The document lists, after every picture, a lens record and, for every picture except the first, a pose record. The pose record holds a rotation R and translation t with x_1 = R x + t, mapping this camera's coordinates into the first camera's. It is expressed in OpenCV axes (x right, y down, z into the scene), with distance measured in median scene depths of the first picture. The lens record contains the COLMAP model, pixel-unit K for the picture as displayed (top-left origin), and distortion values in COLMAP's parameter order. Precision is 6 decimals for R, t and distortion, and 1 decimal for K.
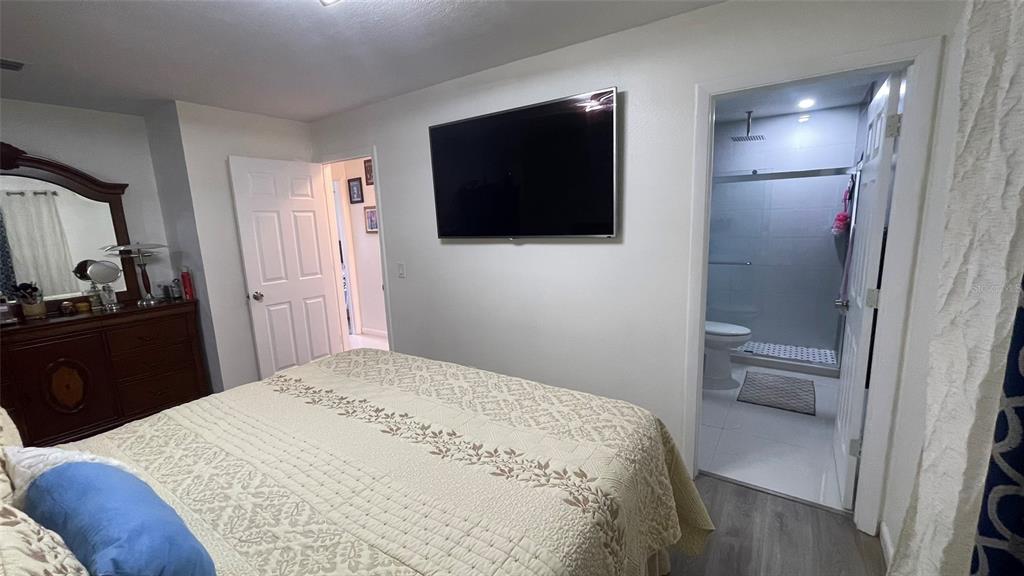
lens RADIAL K [[415.0, 0, 516.2], [0, 415.0, 289.4], [0, 0, 1]] dist [-0.010826, -0.000237]
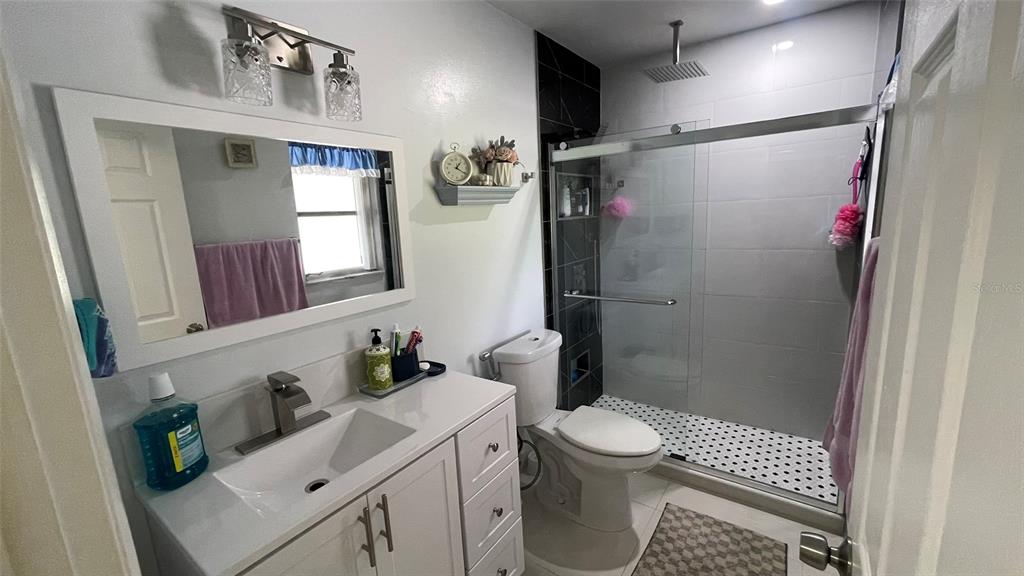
lens RADIAL K [[415.0, 0, 509.0], [0, 415.0, 289.4], [0, 0, 1]] dist [-0.010826, -0.000237]
pose [[0.999709, -0.011450, -0.021228, 0.370092], [0.011554, 0.999922, 0.004819, -0.086311], [0.021171, -0.005063, 0.999763, 0.468052]]
